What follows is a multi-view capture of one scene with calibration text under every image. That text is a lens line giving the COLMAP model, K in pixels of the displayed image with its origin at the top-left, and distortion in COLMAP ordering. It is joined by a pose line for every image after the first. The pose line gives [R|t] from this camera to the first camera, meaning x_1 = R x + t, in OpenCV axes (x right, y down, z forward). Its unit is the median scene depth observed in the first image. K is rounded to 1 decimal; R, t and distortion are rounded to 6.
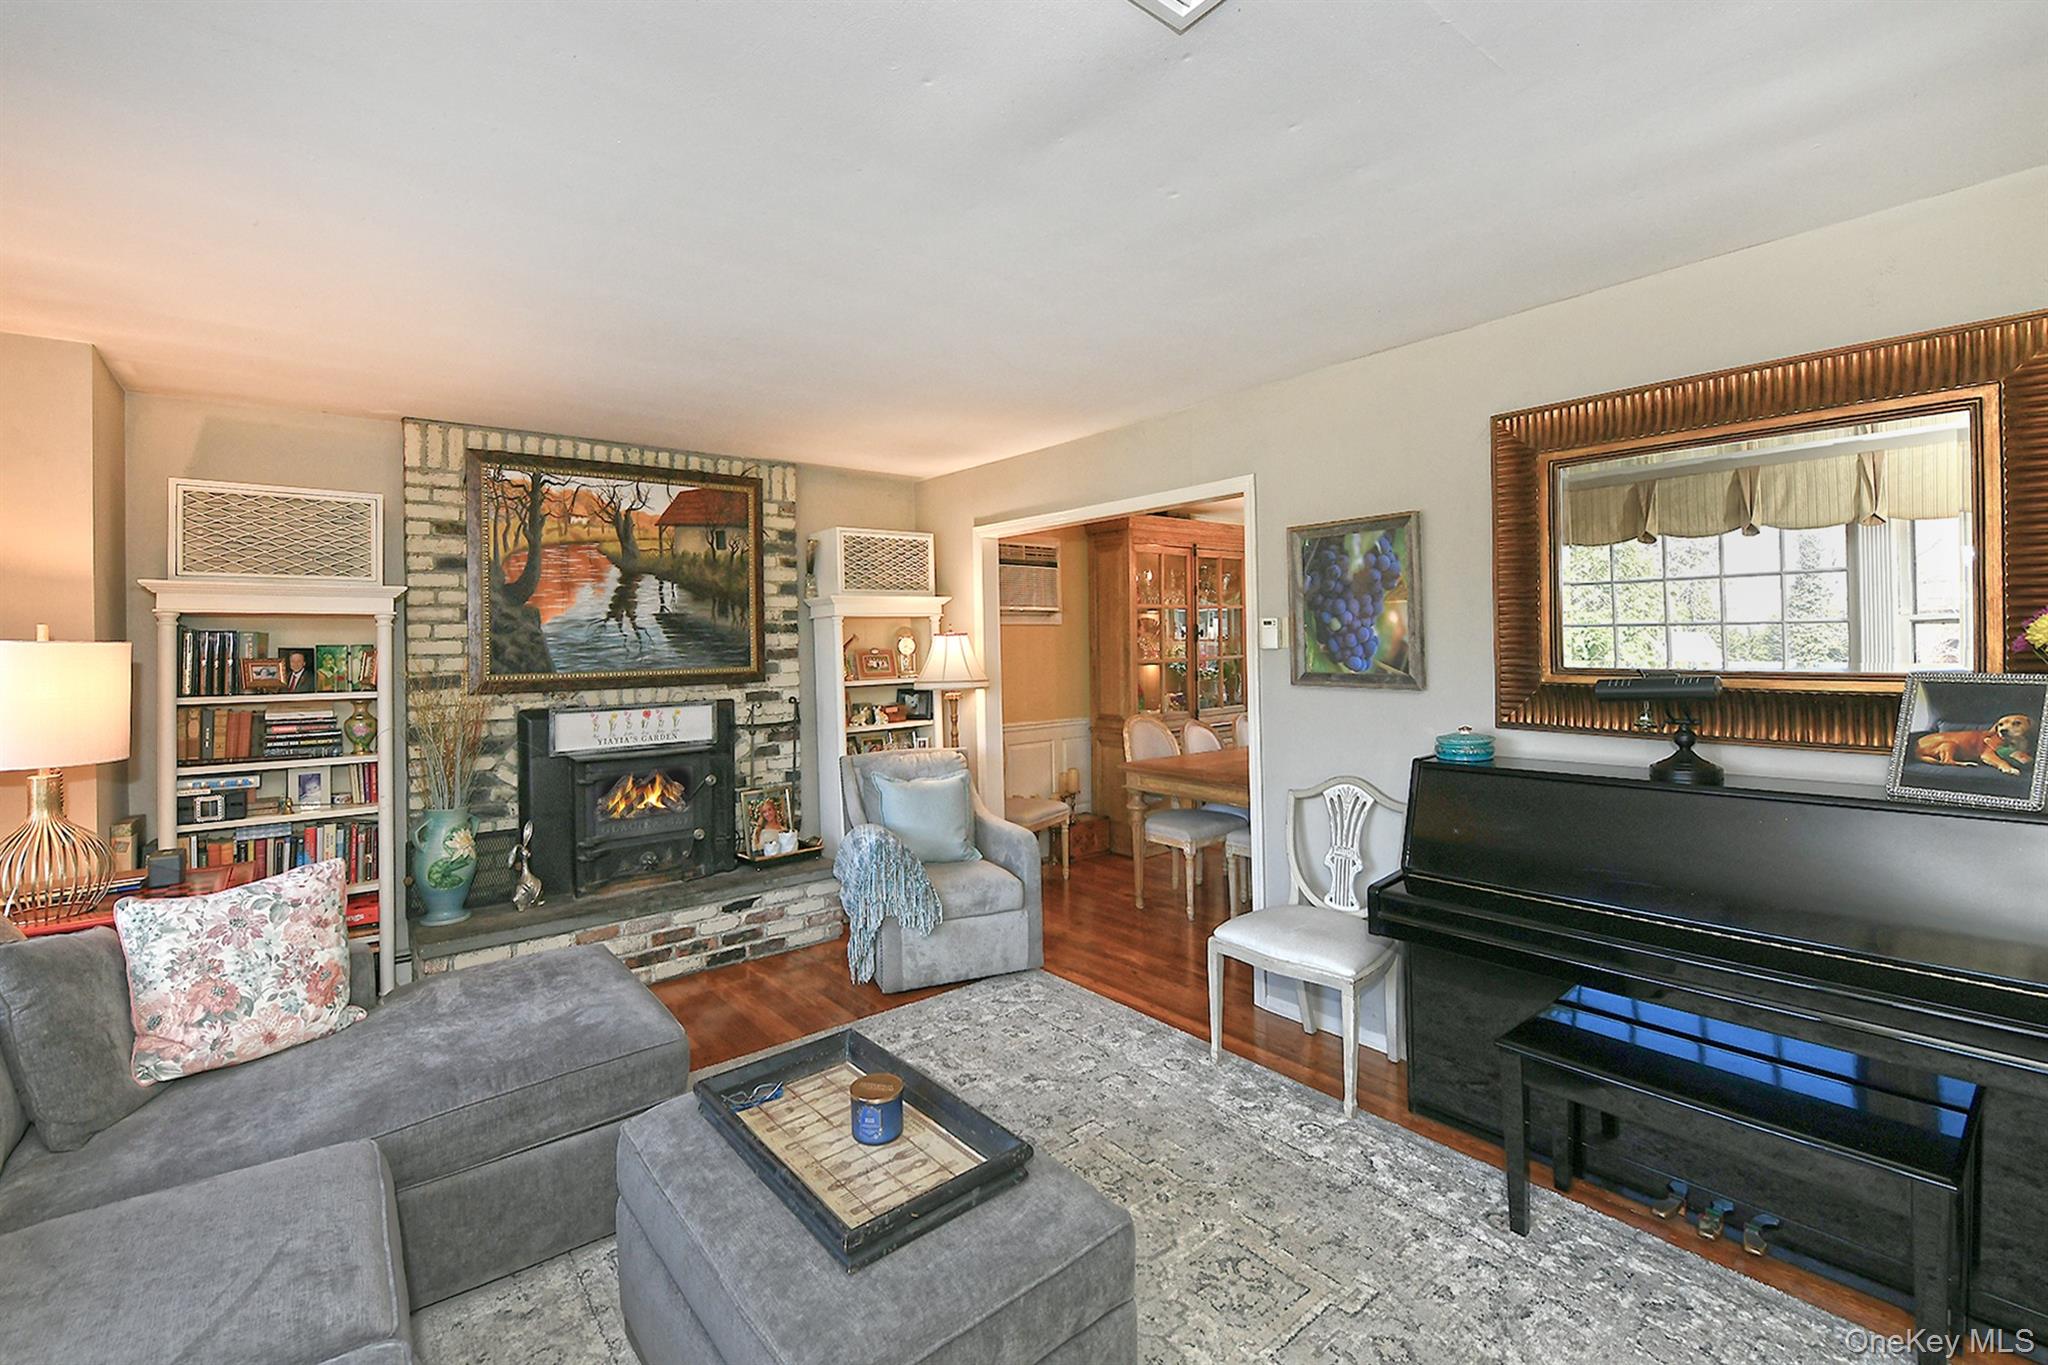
lens RADIAL K [[874.4, 0, 1024.8], [0, 874.4, 668.7], [0, 0, 1]] dist [-0.008228, -0.000045]
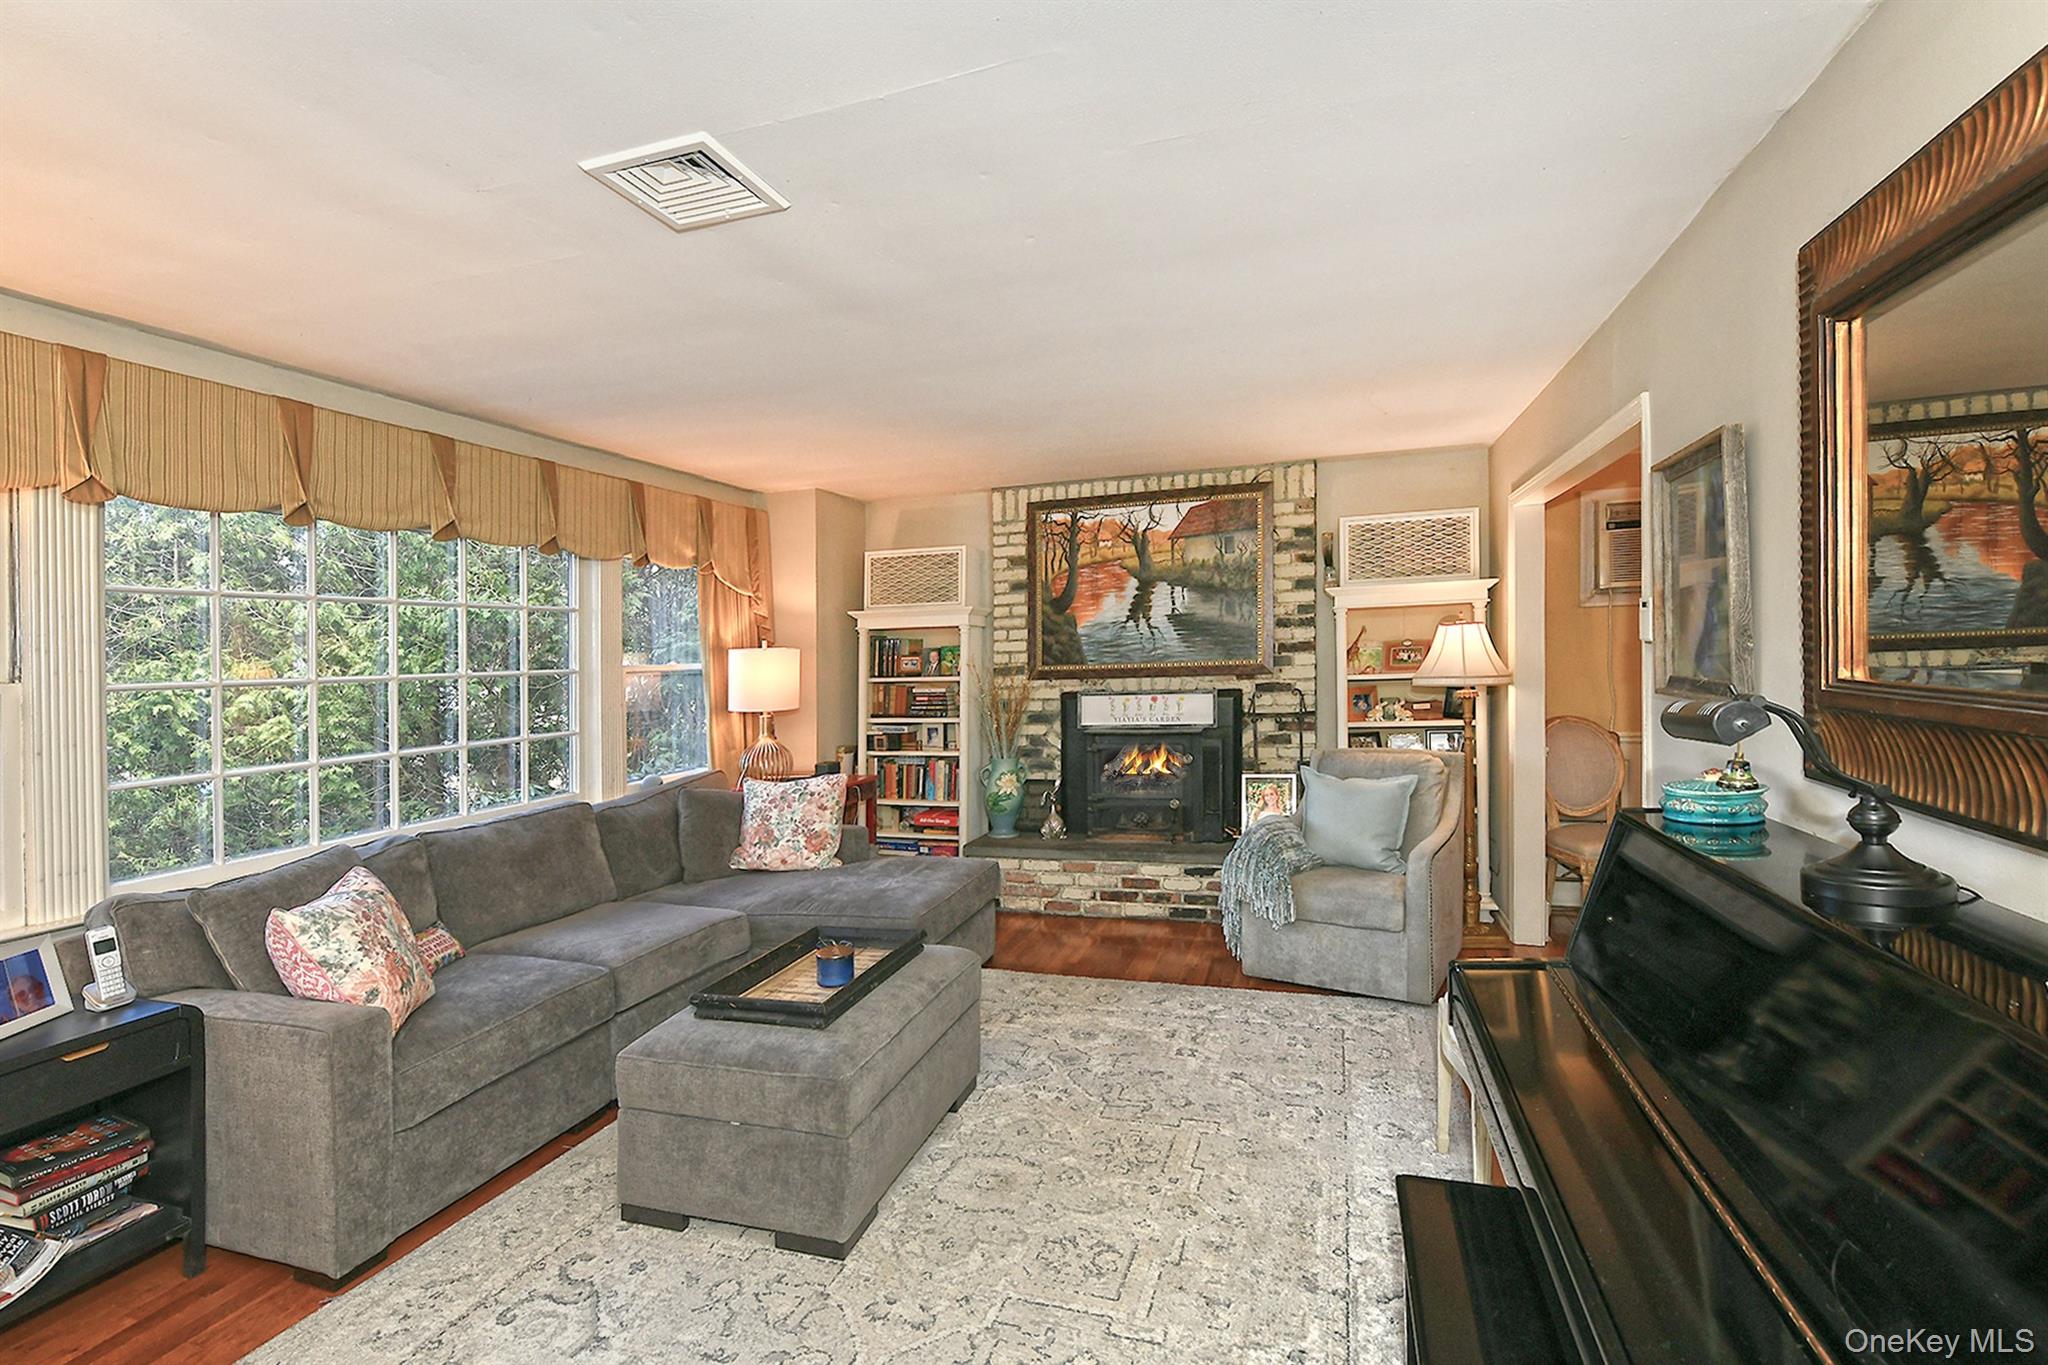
lens RADIAL K [[892.4, 0, 1026.1], [0, 892.4, 676.3], [0, 0, 1]] dist [-0.002347, -0.000028]
pose [[0.587219, 0.020294, -0.809174, 0.485341], [0.000111, 0.999684, 0.025153, -0.010905], [0.809428, -0.014860, 0.587031, 0.147895]]
